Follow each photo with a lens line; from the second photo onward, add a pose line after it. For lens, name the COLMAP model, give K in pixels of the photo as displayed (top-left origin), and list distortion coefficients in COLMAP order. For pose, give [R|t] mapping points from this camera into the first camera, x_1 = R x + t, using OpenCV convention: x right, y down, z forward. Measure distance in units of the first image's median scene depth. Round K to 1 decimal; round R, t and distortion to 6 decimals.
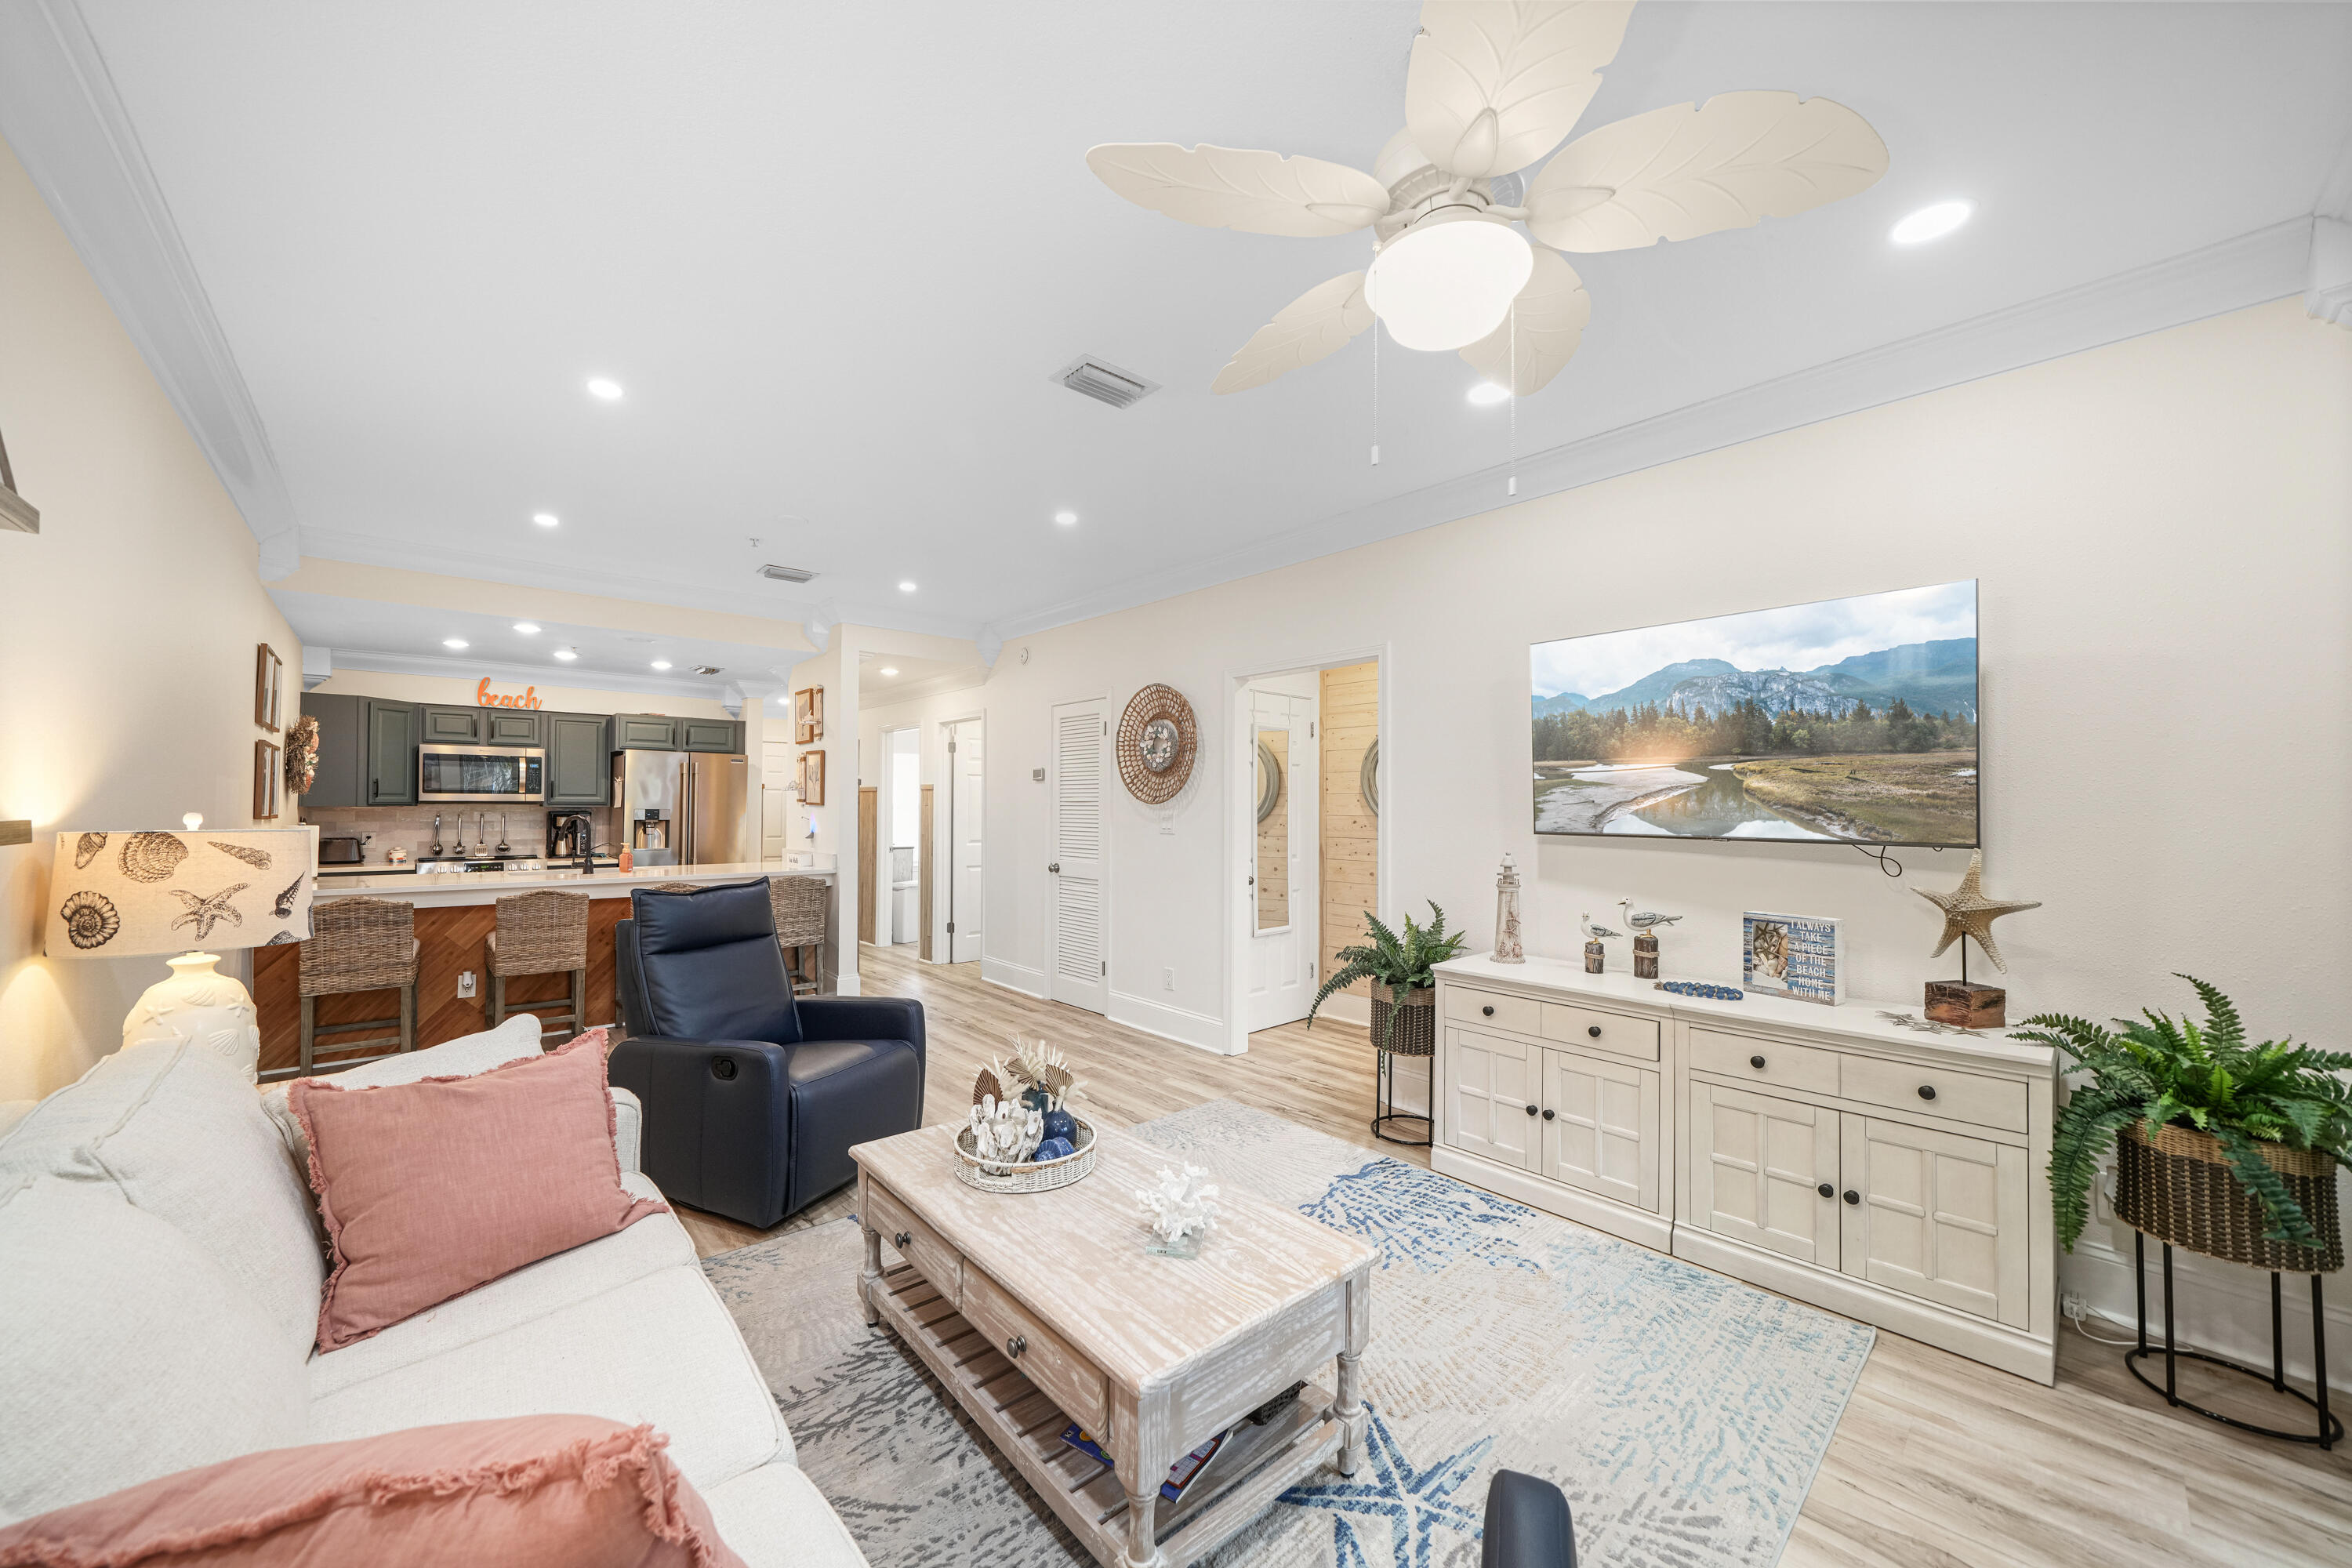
lens RADIAL K [[879.3, 0, 1175.7], [0, 879.3, 792.0], [0, 0, 1]] dist [-0.016919, 0.001505]
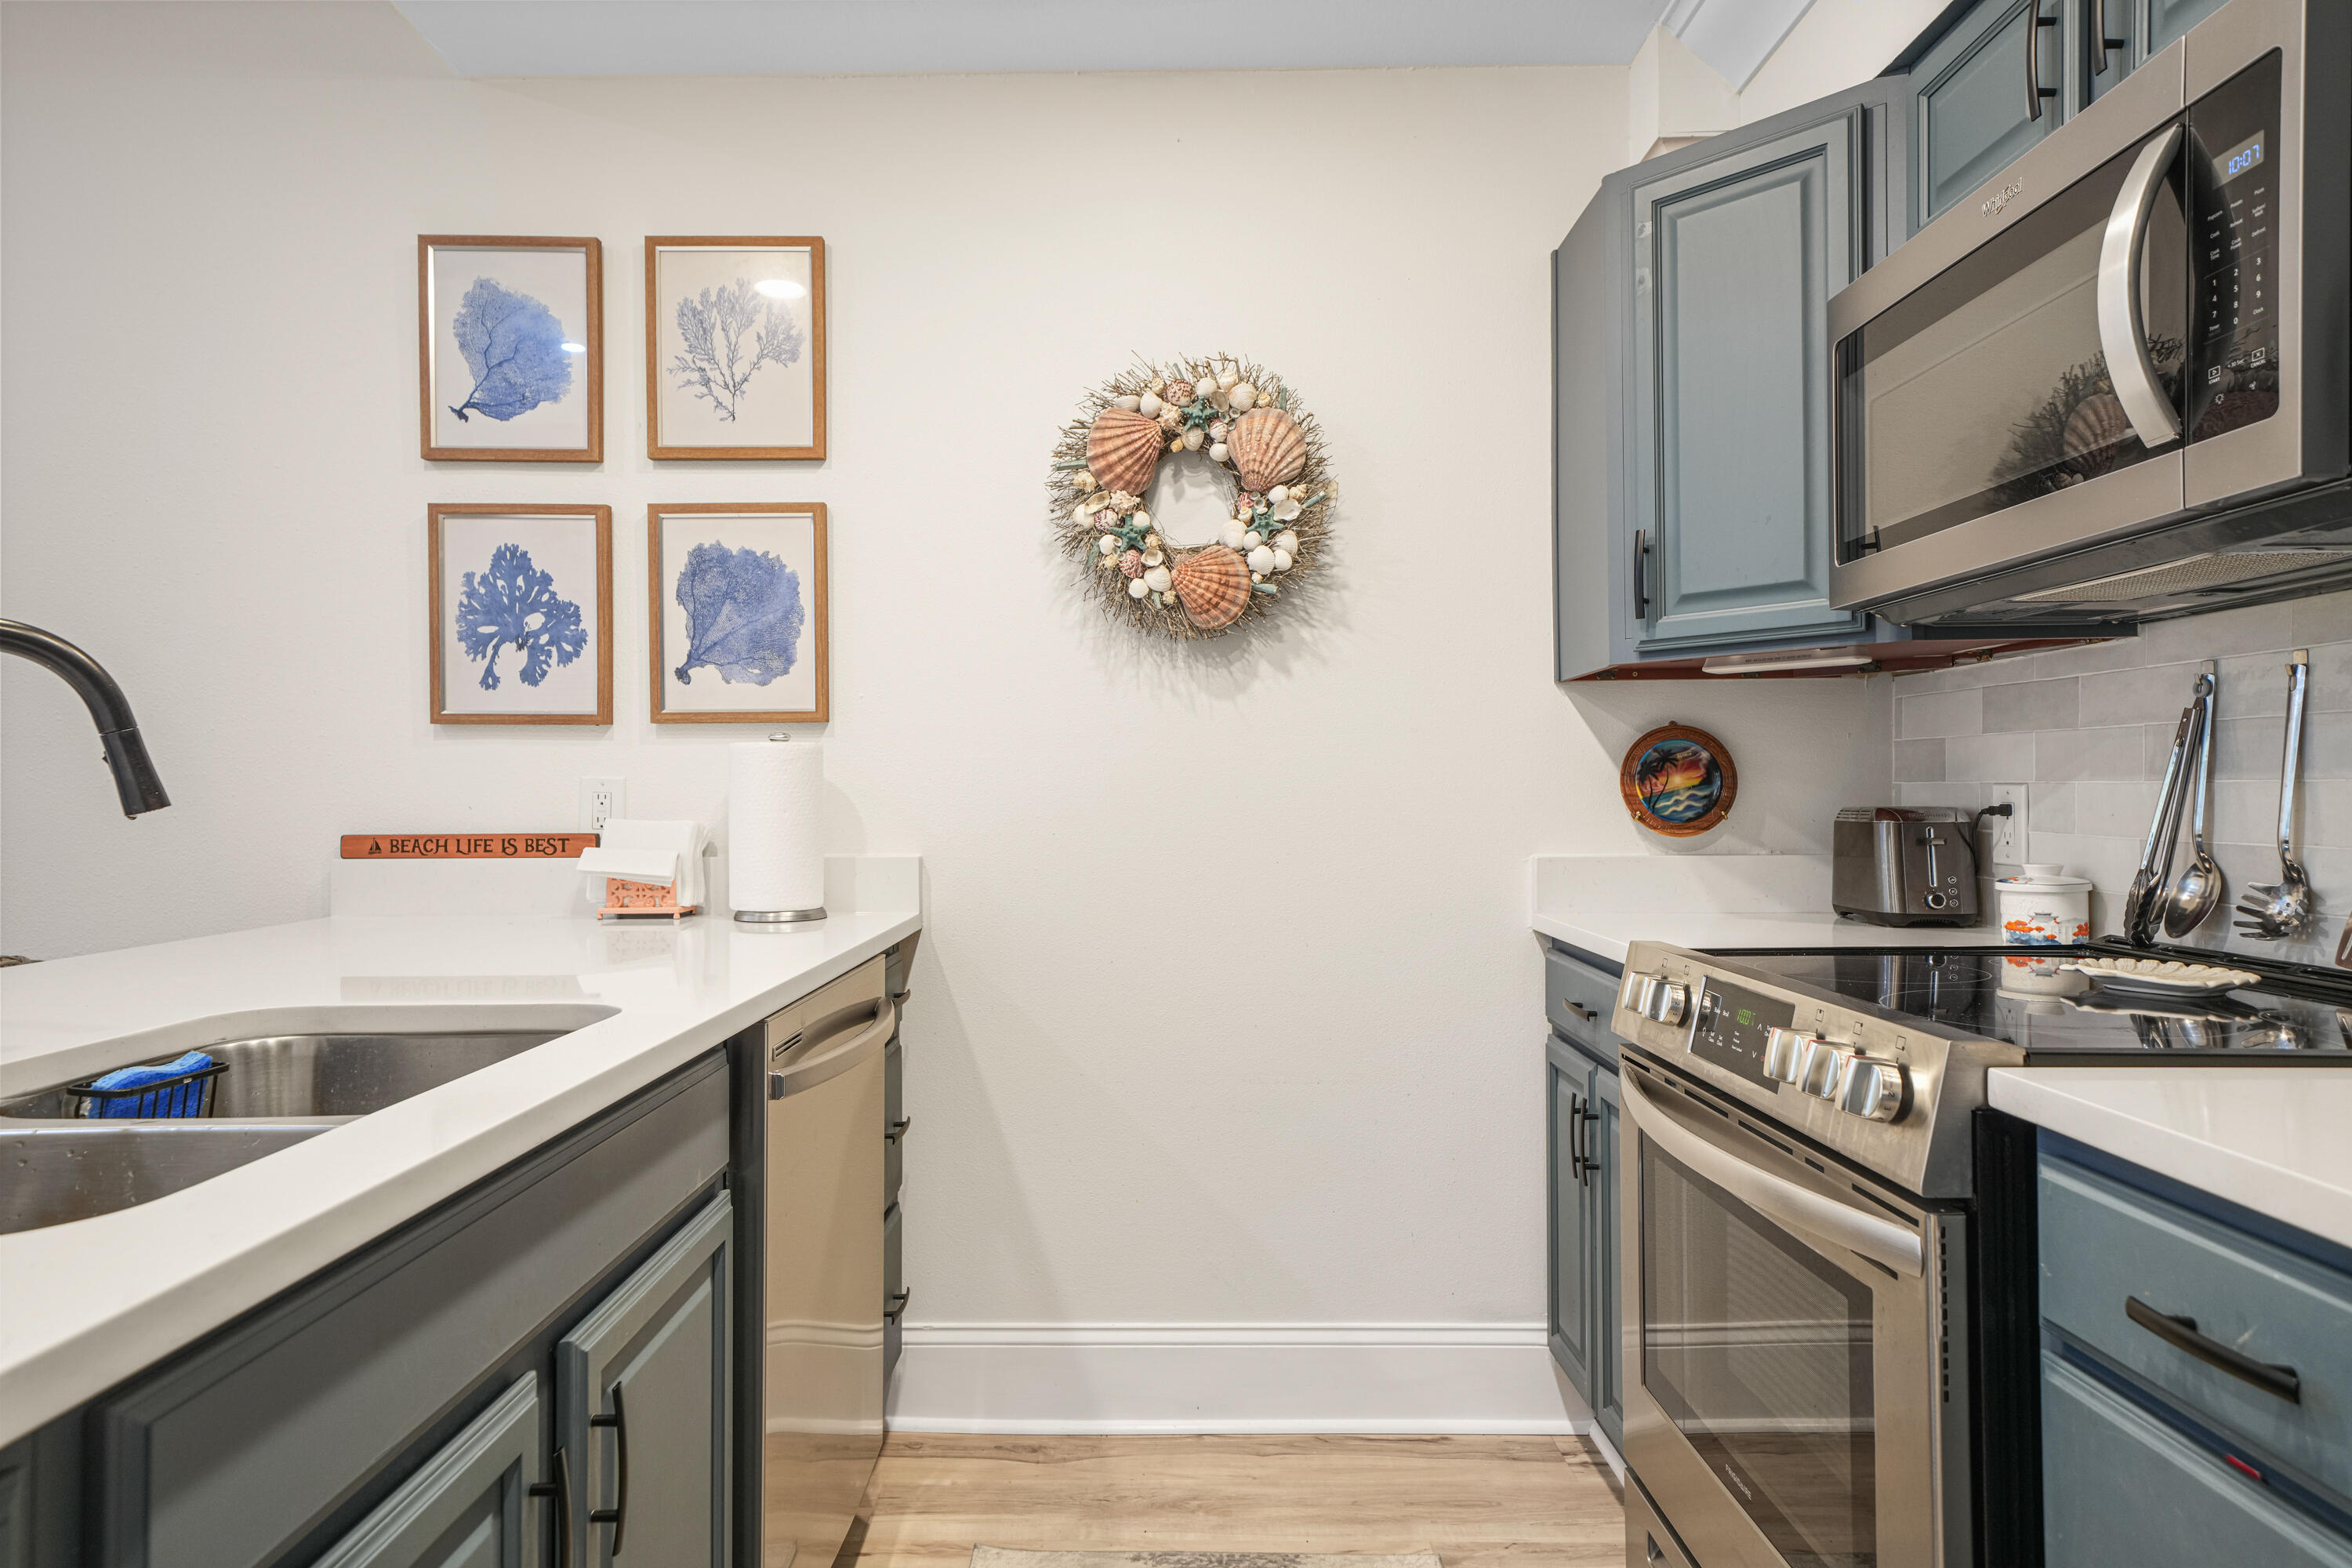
lens RADIAL K [[1379.1, 0, 1156.7], [0, 1379.1, 803.3], [0, 0, 1]] dist [0.031991, -0.001032]
pose [[-0.667240, 0.007960, -0.744801, -0.542289], [0.016655, 0.999852, -0.004235, 0.048436], [0.744657, -0.015231, -0.667274, 1.058459]]
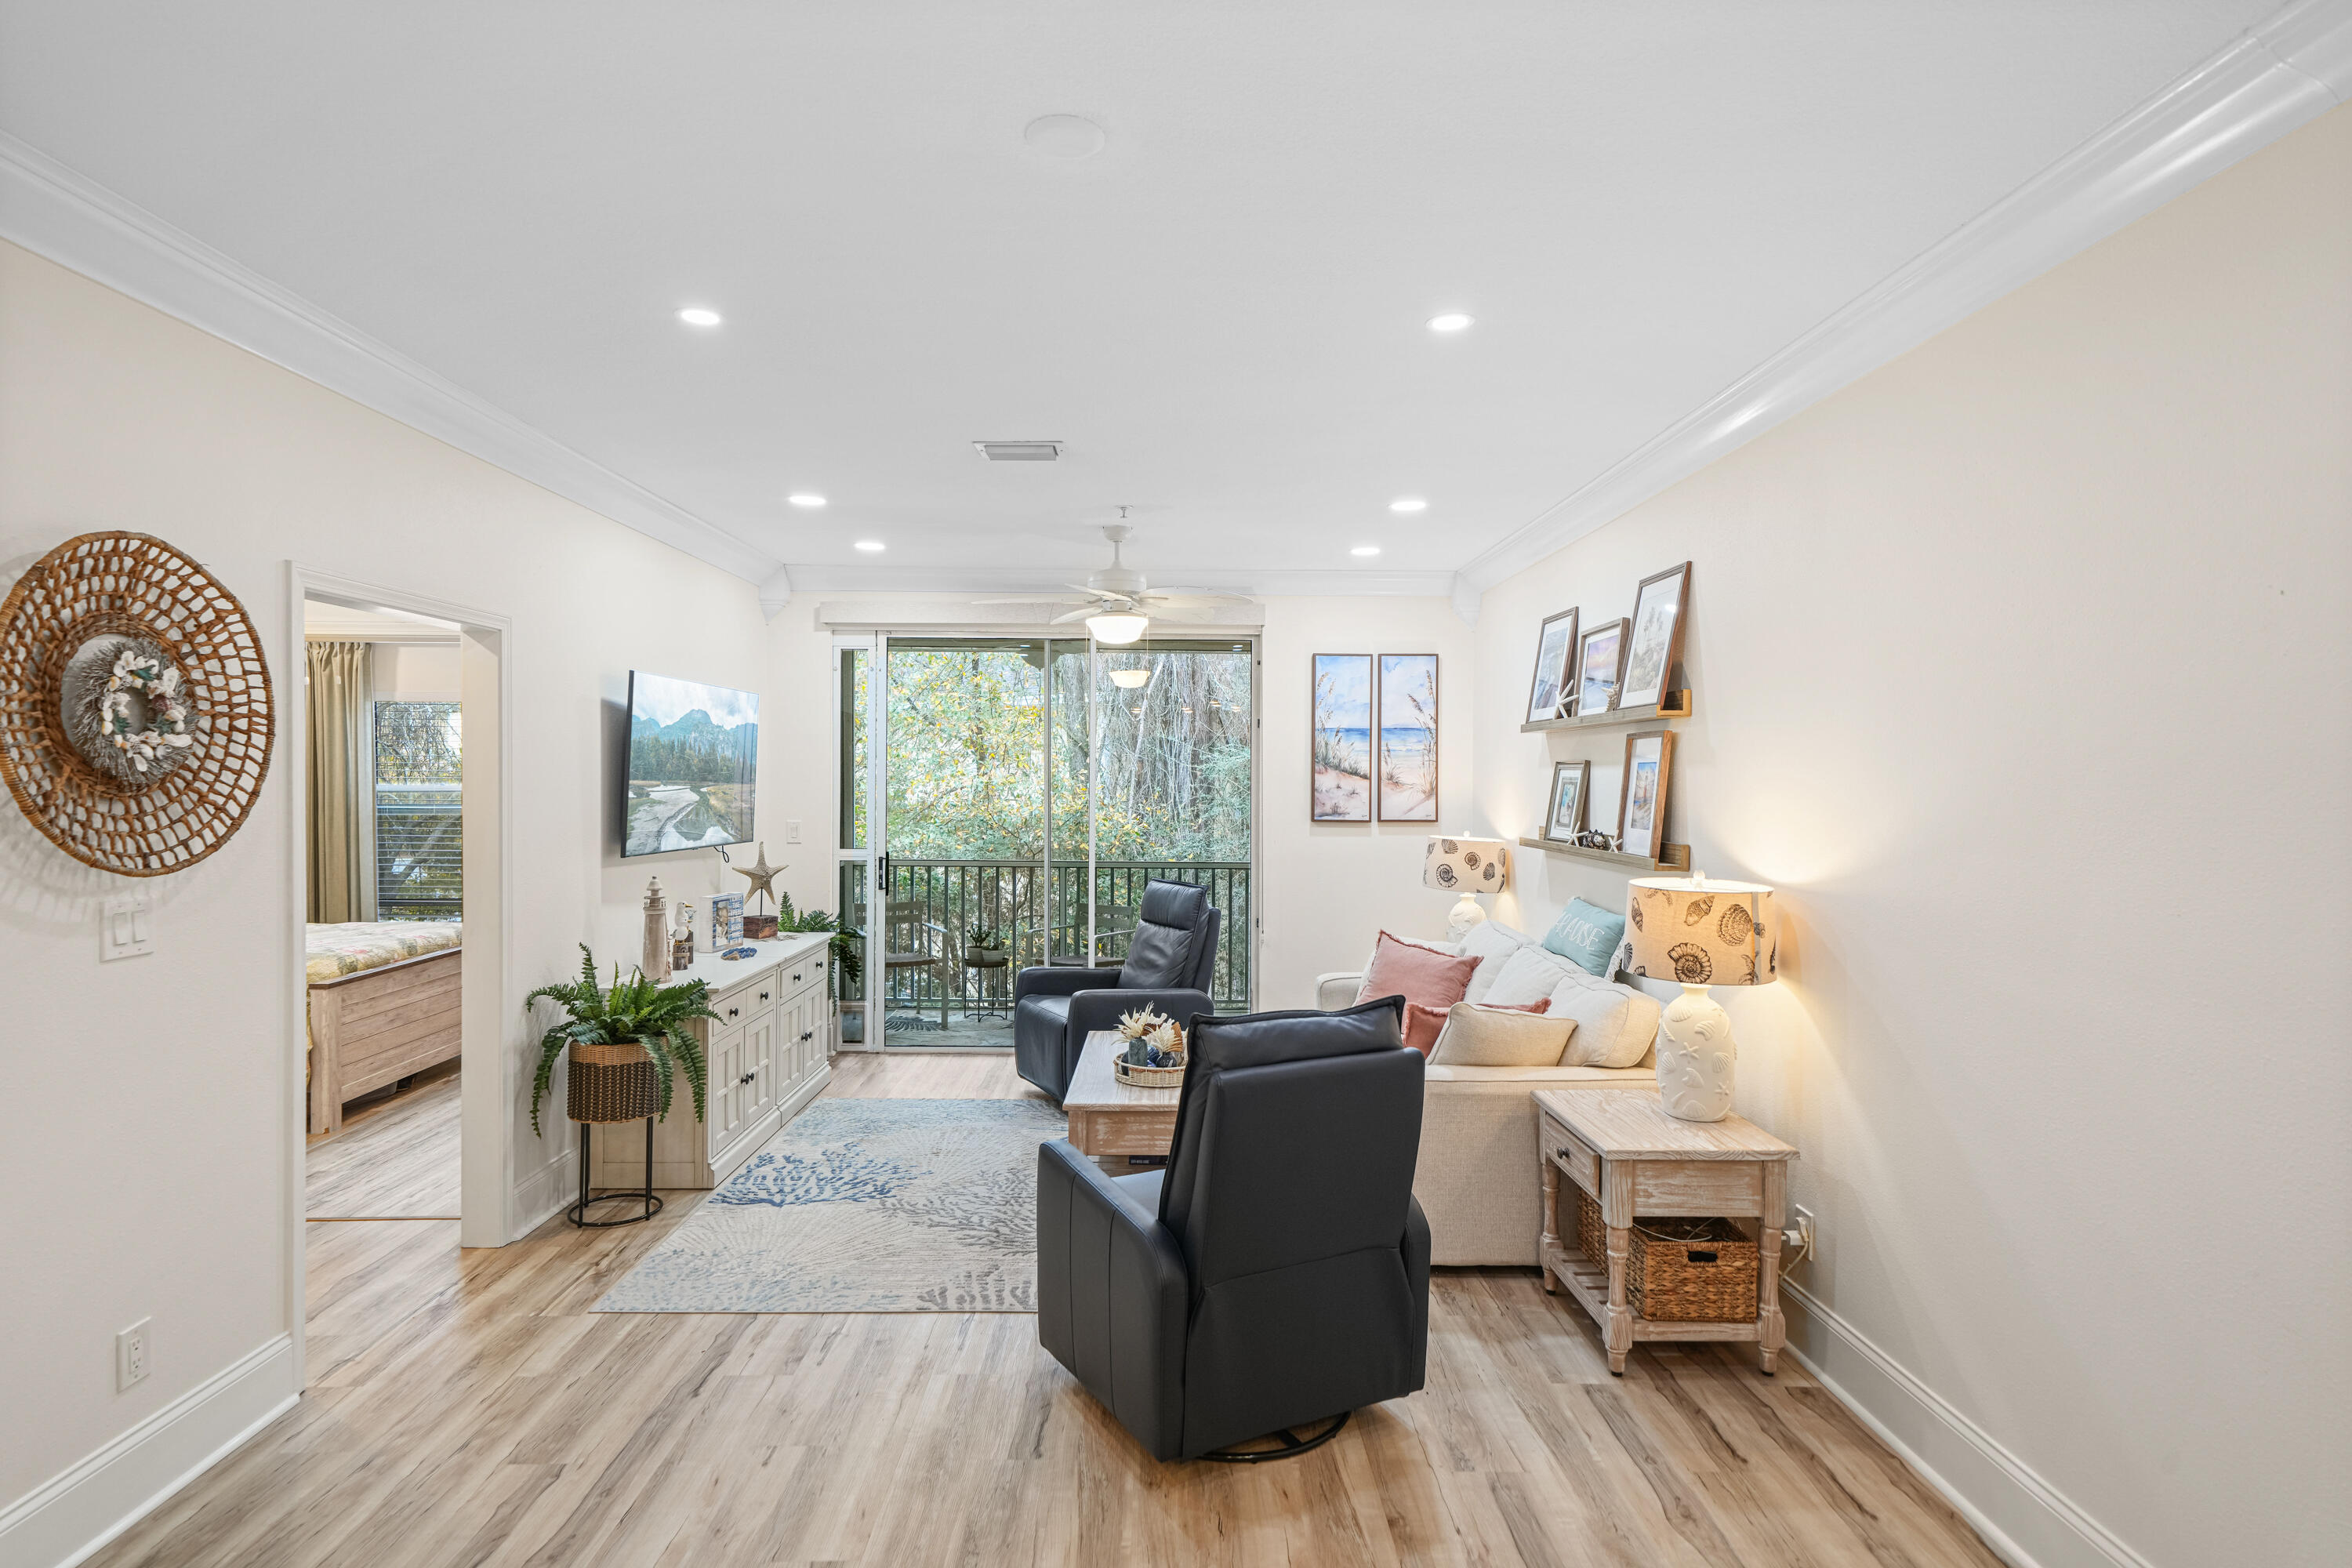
lens RADIAL K [[1221.7, 0, 1161.6], [0, 1221.7, 781.1], [0, 0, 1]] dist [0.017403, 0.002481]
pose [[-0.750639, -0.011264, 0.660617, -0.530101], [-0.018810, 0.999814, -0.004326, -0.024177], [-0.660445, -0.015673, -0.750711, 0.885119]]
